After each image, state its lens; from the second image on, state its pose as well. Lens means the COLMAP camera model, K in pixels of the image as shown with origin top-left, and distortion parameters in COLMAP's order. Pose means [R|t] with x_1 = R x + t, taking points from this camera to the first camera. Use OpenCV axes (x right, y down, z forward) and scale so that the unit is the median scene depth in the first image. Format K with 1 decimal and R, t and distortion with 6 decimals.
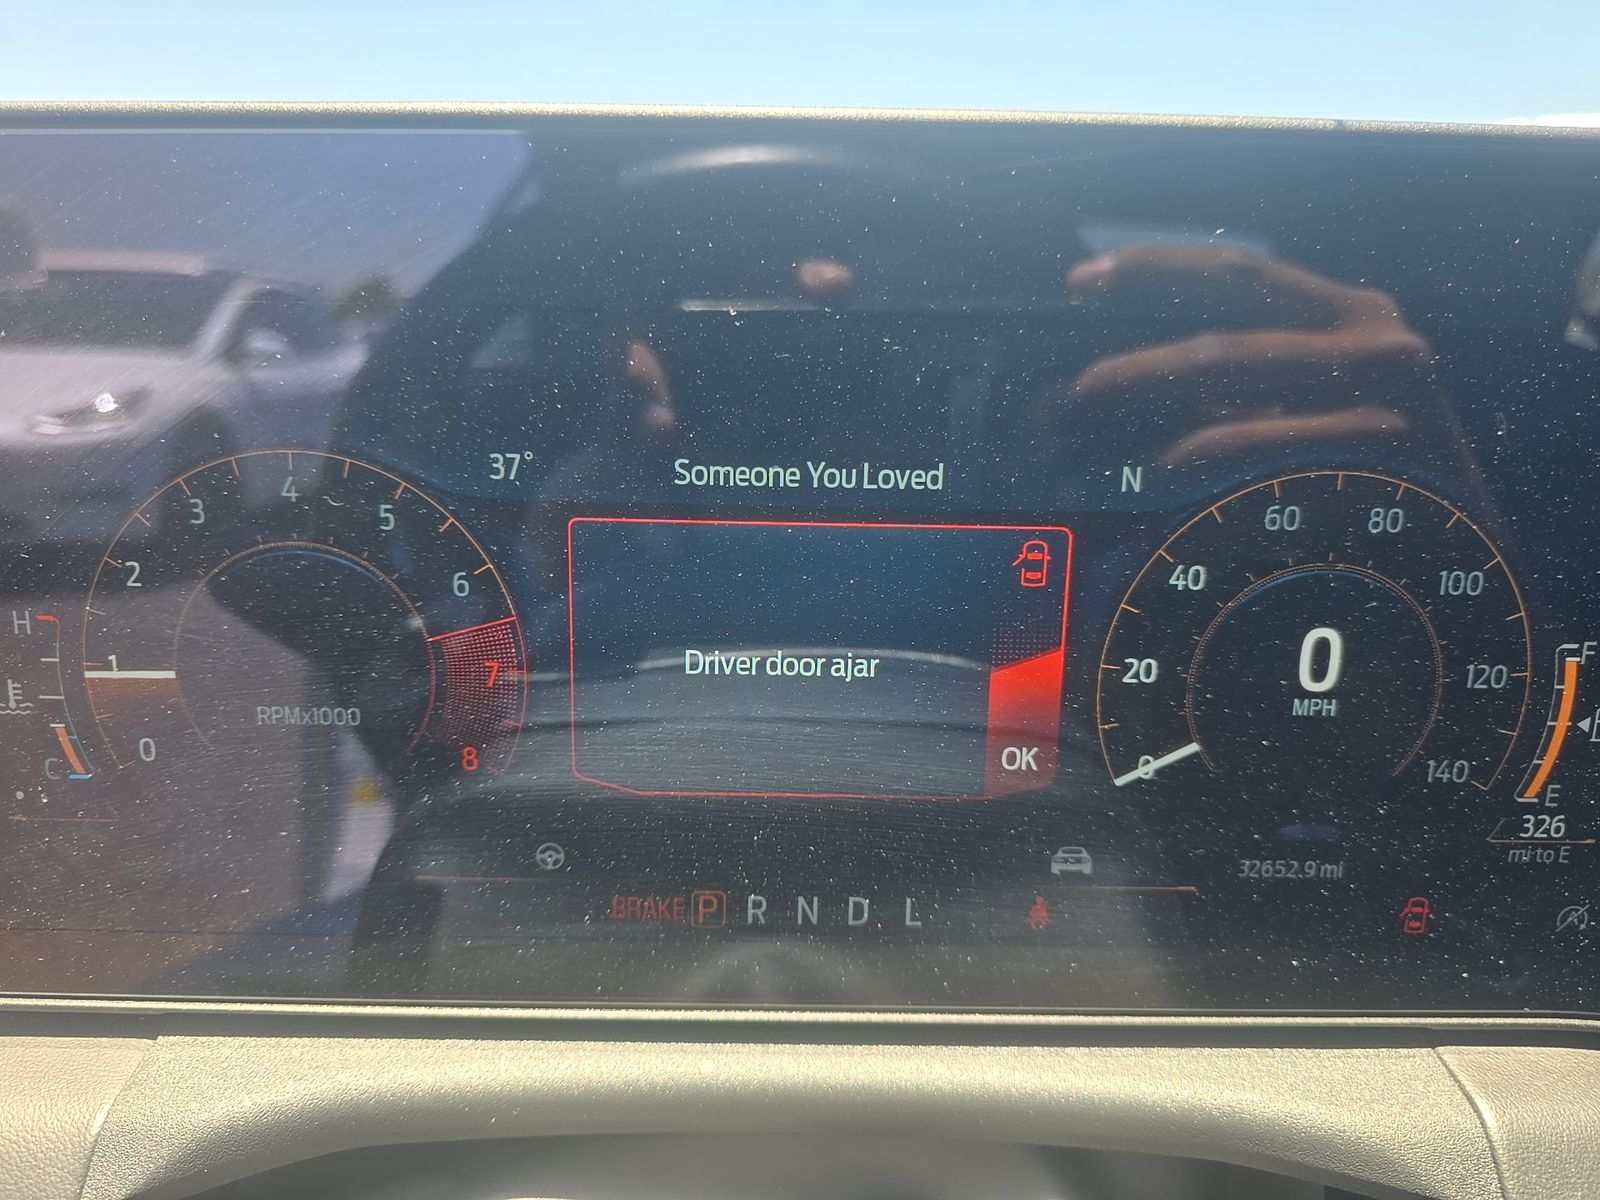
lens RADIAL K [[1051.4, 0, 790.5], [0, 1051.4, 594.5], [0, 0, 1]] dist [0.008852, -0.035650]
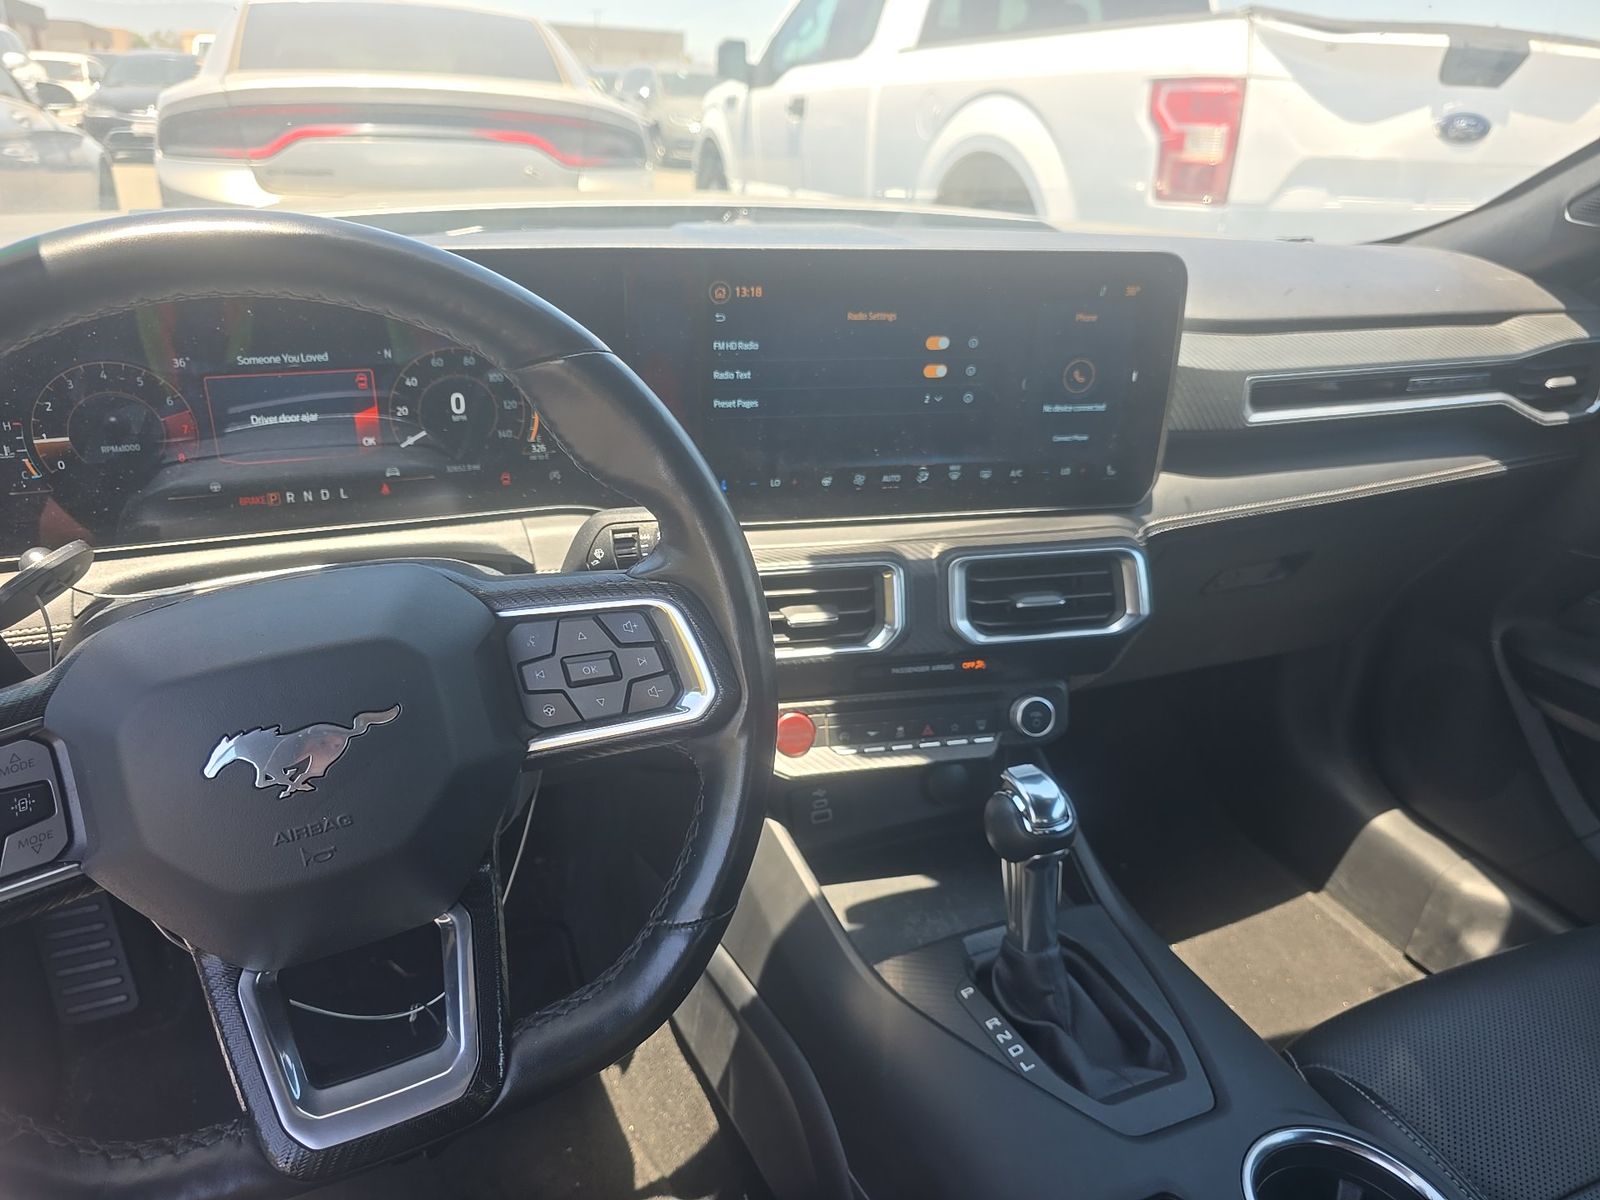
lens RADIAL K [[1051.4, 0, 789.1], [0, 1051.4, 596.0], [0, 0, 1]] dist [0.008852, -0.035650]
pose [[0.924361, -0.142689, 0.353832, 0.201063], [0.062213, 0.971389, 0.229201, -0.045719], [-0.376413, -0.189851, 0.906791, -2.582304]]
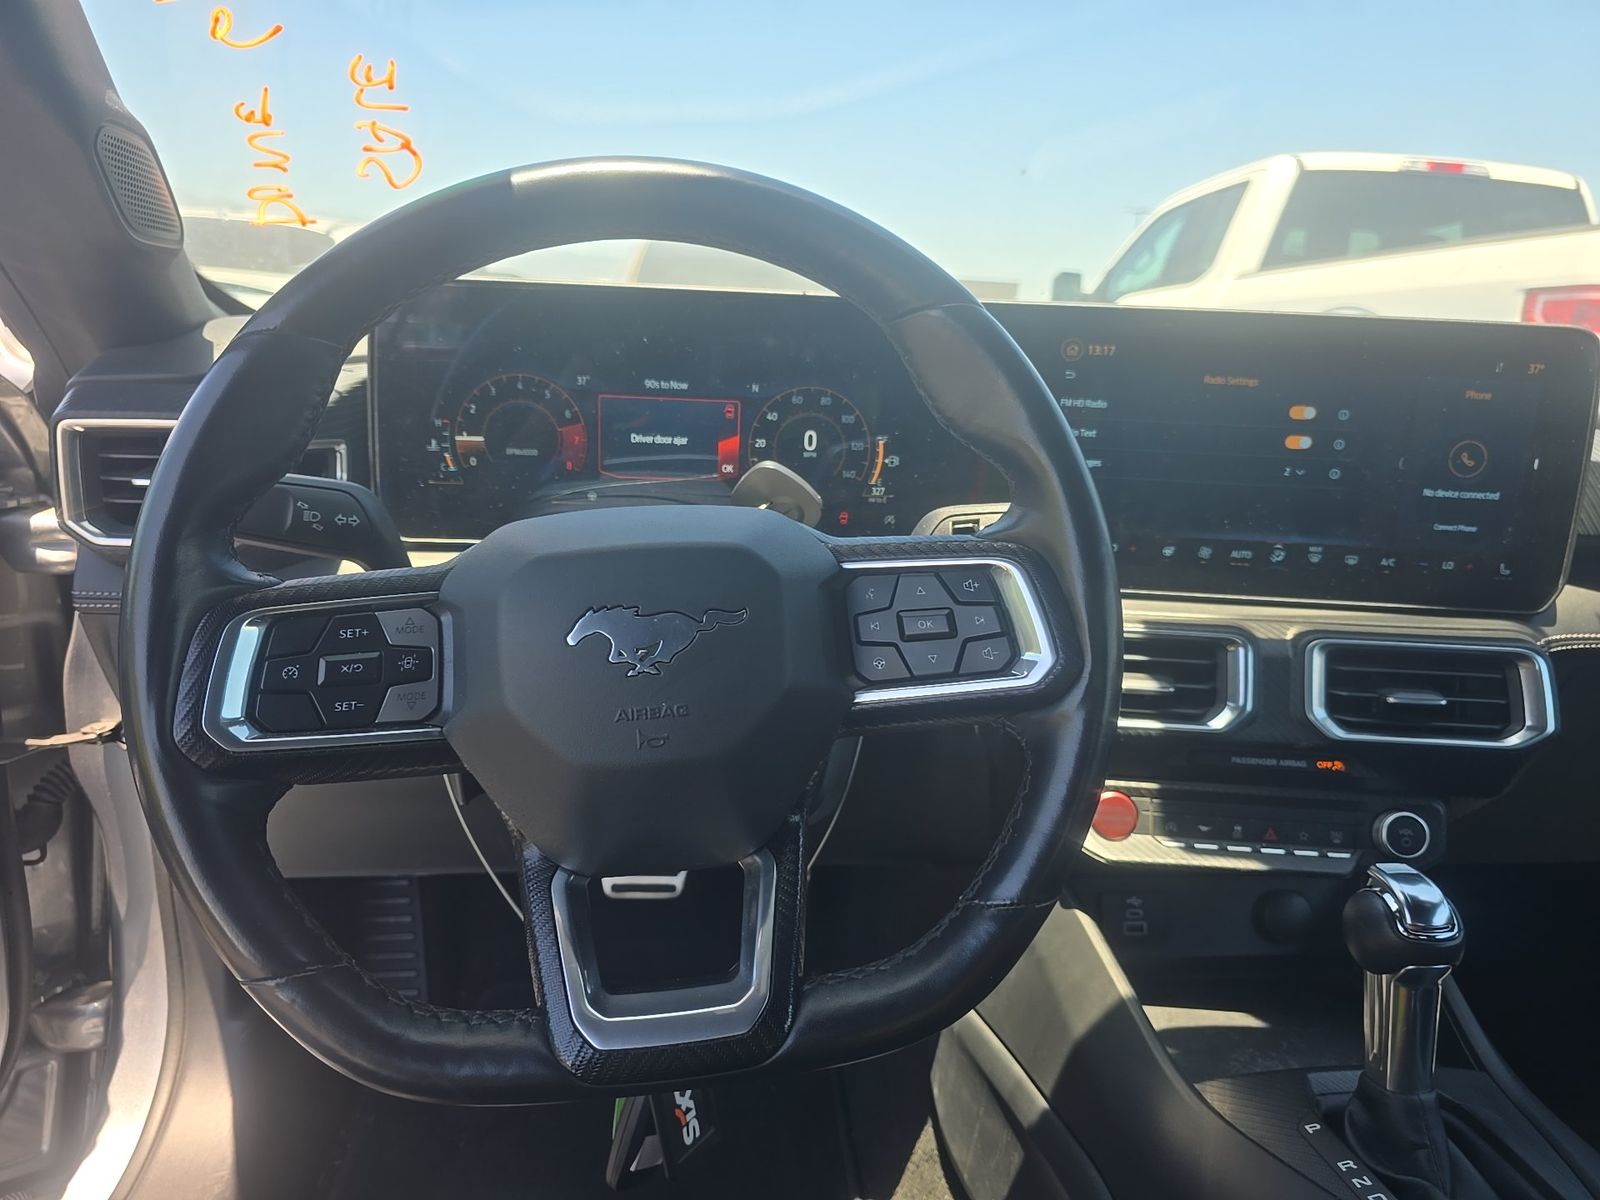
lens RADIAL K [[1051.4, 0, 799.8], [0, 1051.4, 606.4], [0, 0, 1]] dist [0.008852, -0.035650]
pose [[0.994057, -0.000705, 0.108855, 0.076471], [-0.002824, 0.999475, 0.032263, 0.509752], [-0.108821, -0.032378, 0.993534, -2.567679]]
